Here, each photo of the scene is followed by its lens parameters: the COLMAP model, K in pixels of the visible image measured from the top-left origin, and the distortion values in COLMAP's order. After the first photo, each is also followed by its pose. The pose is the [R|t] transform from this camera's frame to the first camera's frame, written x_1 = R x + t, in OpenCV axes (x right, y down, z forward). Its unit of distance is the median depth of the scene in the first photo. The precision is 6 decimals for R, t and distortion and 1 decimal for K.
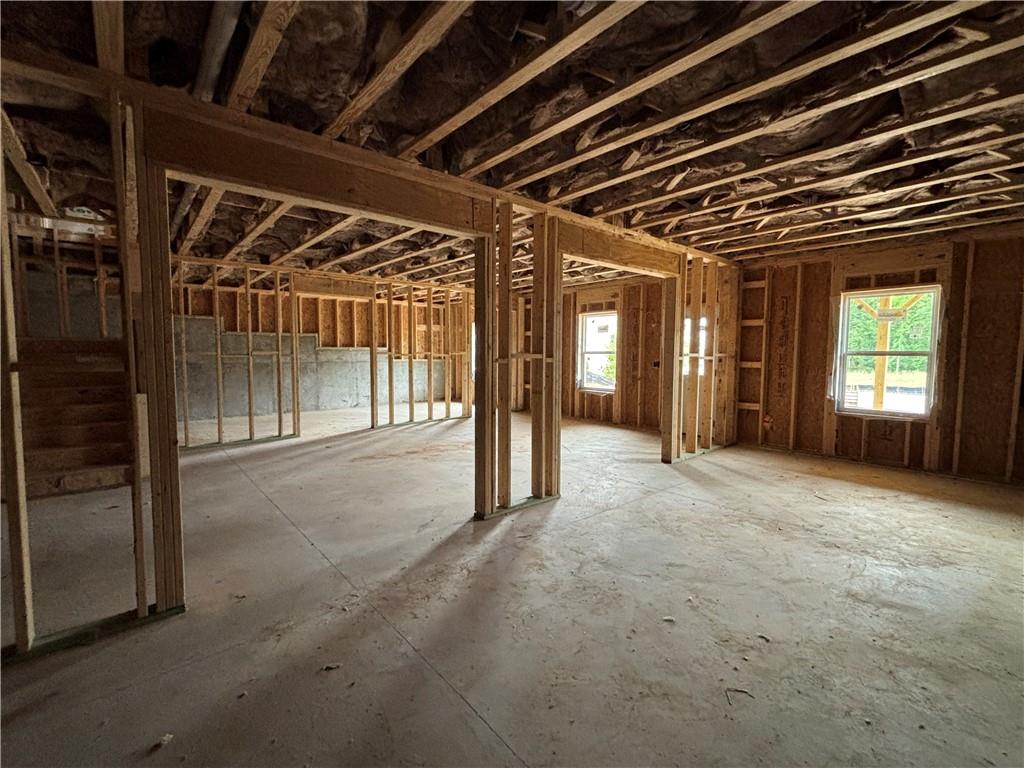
lens RADIAL K [[447.1, 0, 517.9], [0, 447.1, 378.2], [0, 0, 1]] dist [0.002219, 0.000016]
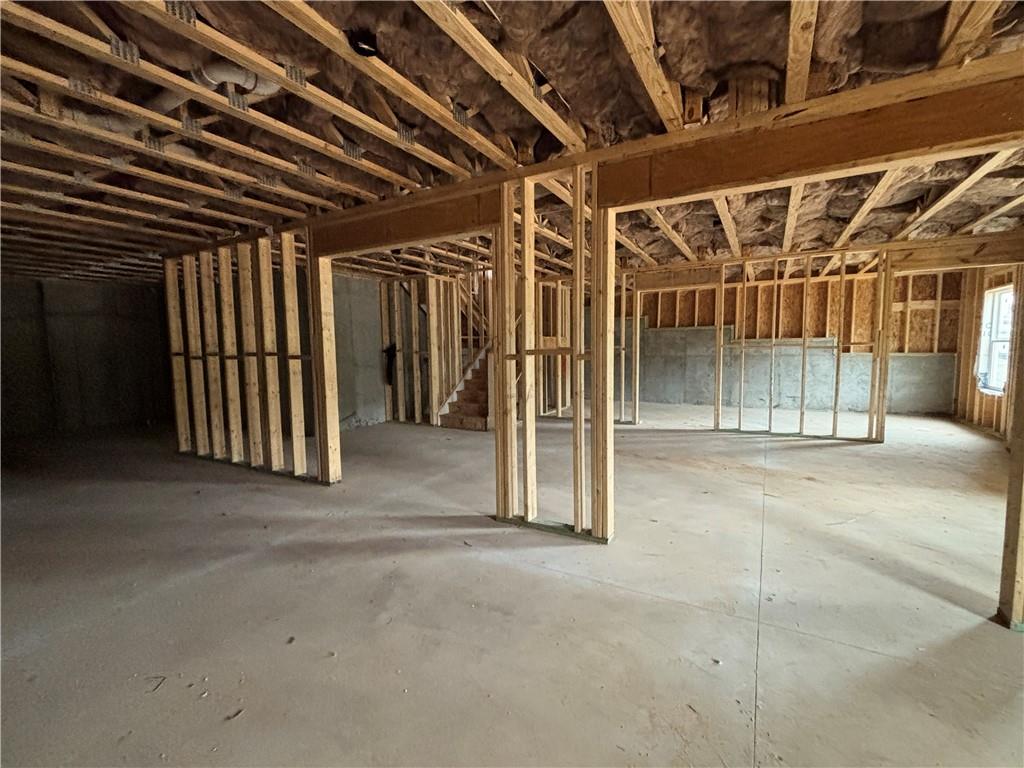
lens RADIAL K [[447.1, 0, 518.6], [0, 447.1, 390.8], [0, 0, 1]] dist [0.002219, 0.000016]
pose [[0.325647, 0.083729, -0.941777, 0.329012], [-0.040409, 0.996394, 0.074613, -0.014959], [0.944628, 0.013759, 0.327856, 0.282885]]
